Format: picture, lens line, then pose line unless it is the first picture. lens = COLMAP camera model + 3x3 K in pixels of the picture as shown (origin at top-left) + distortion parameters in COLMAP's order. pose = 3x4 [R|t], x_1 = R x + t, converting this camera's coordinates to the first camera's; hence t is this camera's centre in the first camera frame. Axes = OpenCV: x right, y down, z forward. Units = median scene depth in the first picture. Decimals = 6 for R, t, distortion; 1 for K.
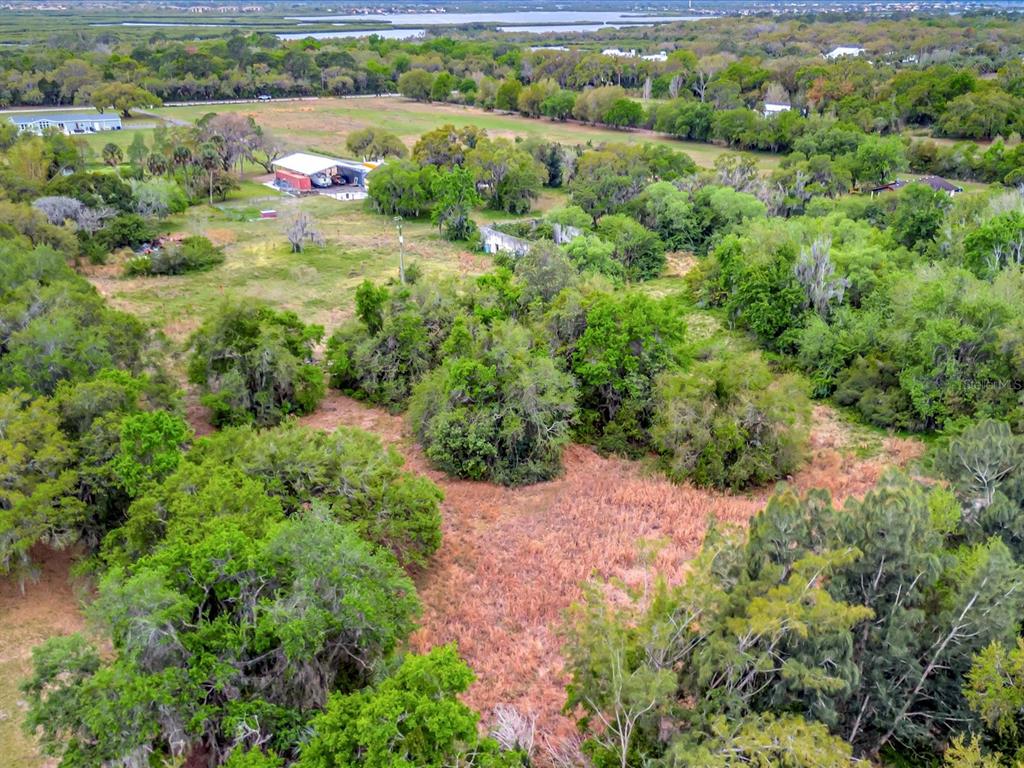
lens RADIAL K [[1014.5, 0, 512.0], [0, 1014.5, 384.0], [0, 0, 1]] dist [0.138064, -0.282318]
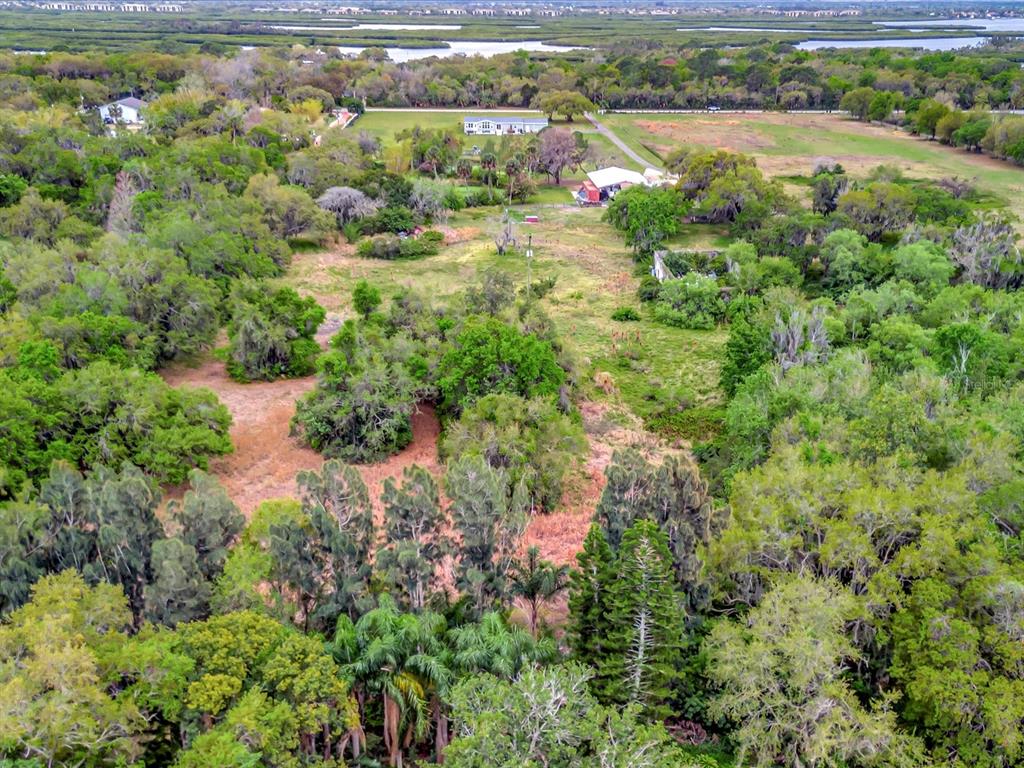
lens RADIAL K [[988.2, 0, 512.0], [0, 988.2, 384.0], [0, 0, 1]] dist [0.097316, -0.140463]
pose [[0.847905, 0.195701, -0.492705, 0.358887], [-0.191875, 0.979650, 0.058913, -0.048899], [0.494207, 0.044585, 0.868200, 0.030441]]
